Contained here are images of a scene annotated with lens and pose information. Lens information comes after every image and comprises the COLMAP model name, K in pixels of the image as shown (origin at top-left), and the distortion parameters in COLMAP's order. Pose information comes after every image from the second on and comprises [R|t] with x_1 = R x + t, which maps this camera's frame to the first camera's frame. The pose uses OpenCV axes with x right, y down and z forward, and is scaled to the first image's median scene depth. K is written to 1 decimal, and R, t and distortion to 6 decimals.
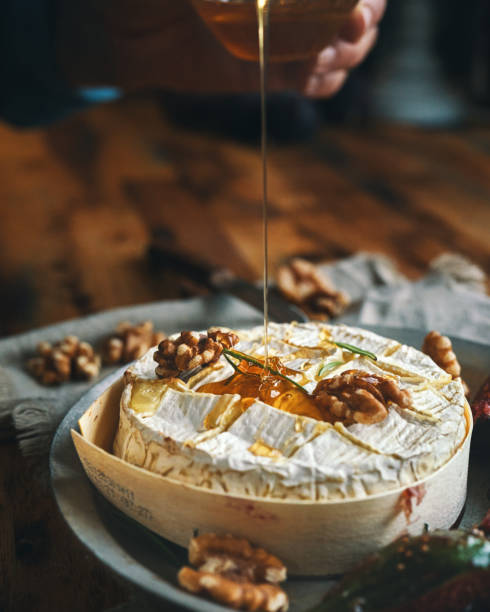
lens RADIAL K [[1060.5, 0, 245.0], [0, 1060.5, 306.0], [0, 0, 1]] dist [0.027947, -0.041504]
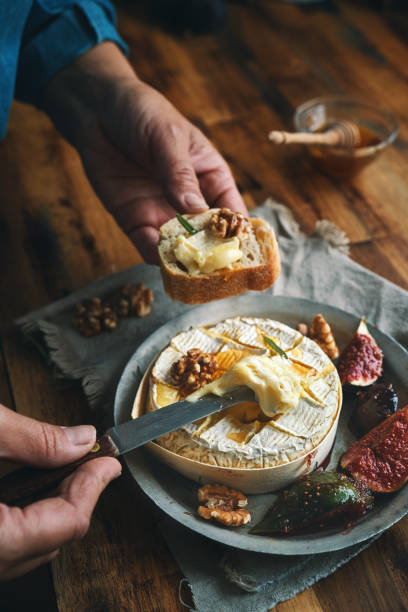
lens RADIAL K [[871.3, 0, 204.0], [0, 871.3, 306.0], [0, 0, 1]] dist [0.015787, 0.081980]
pose [[0.996576, -0.042222, 0.071083, -0.134532], [0.012171, 0.925321, 0.378988, -0.656255], [-0.081776, -0.376826, 0.922667, -0.343572]]
